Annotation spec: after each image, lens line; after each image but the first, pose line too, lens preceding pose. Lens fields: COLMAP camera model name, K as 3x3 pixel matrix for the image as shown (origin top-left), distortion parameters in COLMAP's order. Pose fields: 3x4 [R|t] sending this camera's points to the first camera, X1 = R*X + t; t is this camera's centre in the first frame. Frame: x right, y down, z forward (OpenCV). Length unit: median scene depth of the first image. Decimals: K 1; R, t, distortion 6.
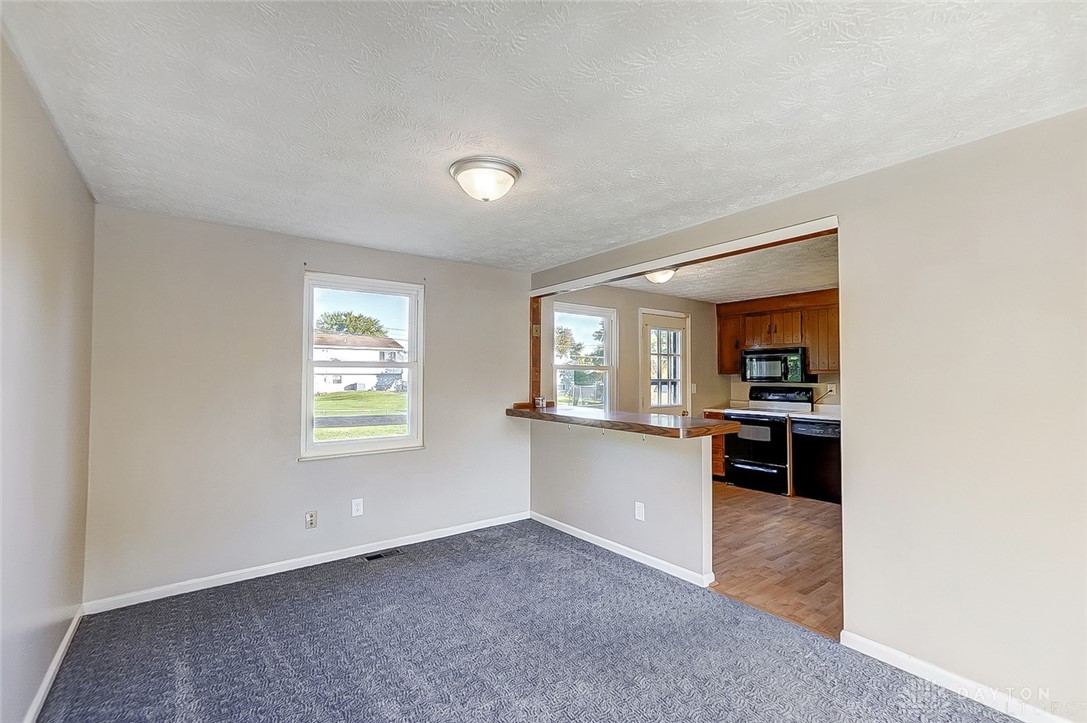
lens RADIAL K [[473.7, 0, 542.4], [0, 473.7, 360.2], [0, 0, 1]] dist [-0.014264, 0.008675]
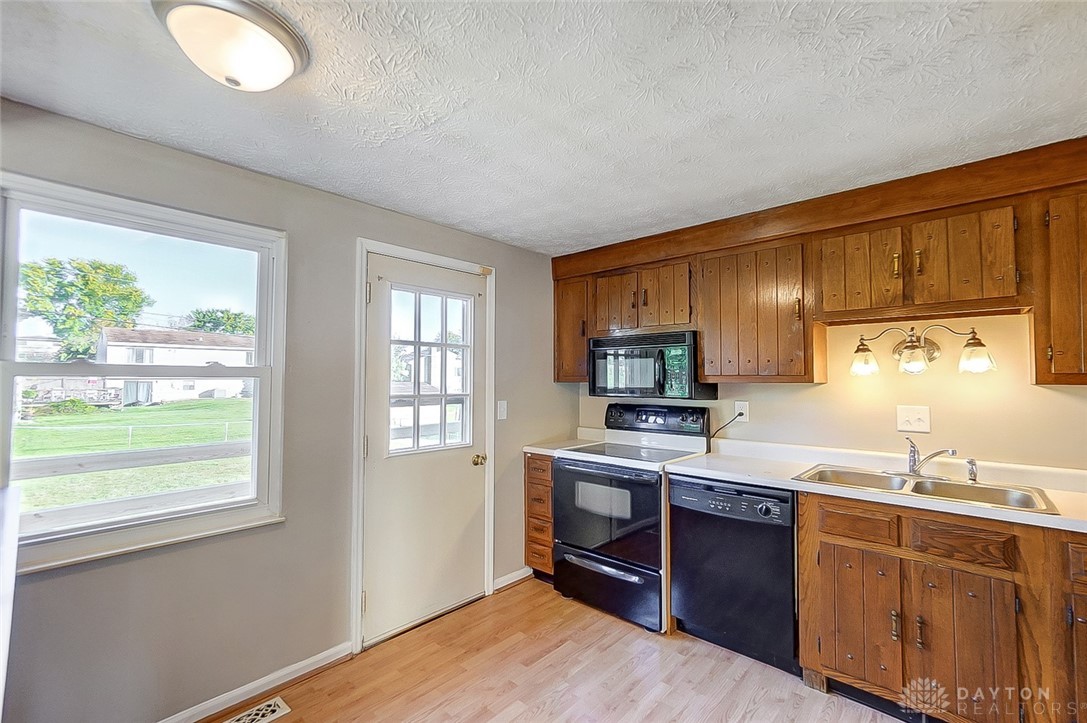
lens RADIAL K [[473.7, 0, 542.4], [0, 473.7, 360.2], [0, 0, 1]] dist [-0.014264, 0.008675]
pose [[0.982887, 0.003845, 0.184171, 0.276701], [-0.002535, 0.999970, -0.007345, 0.008332], [-0.184194, 0.006753, 0.982867, 0.488114]]
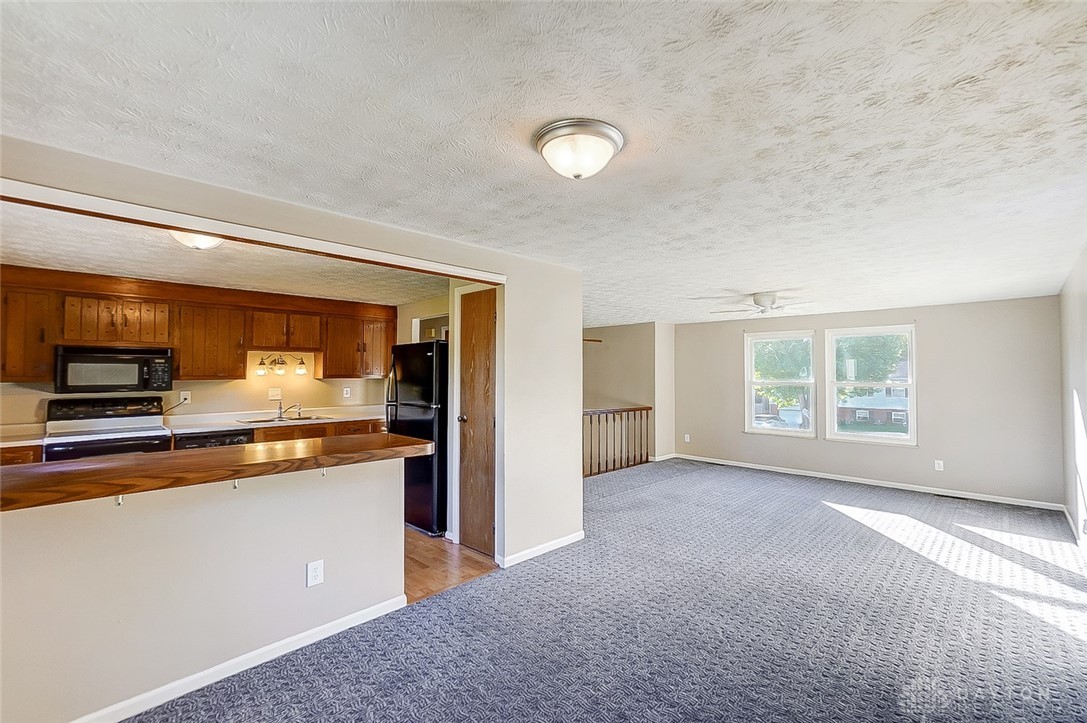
lens RADIAL K [[473.7, 0, 542.4], [0, 473.7, 360.2], [0, 0, 1]] dist [-0.014264, 0.008675]
pose [[-0.139198, 0.018546, 0.990091, -0.336276], [-0.031504, 0.999236, -0.023147, -0.007346], [-0.989763, -0.034414, -0.138508, 0.438157]]
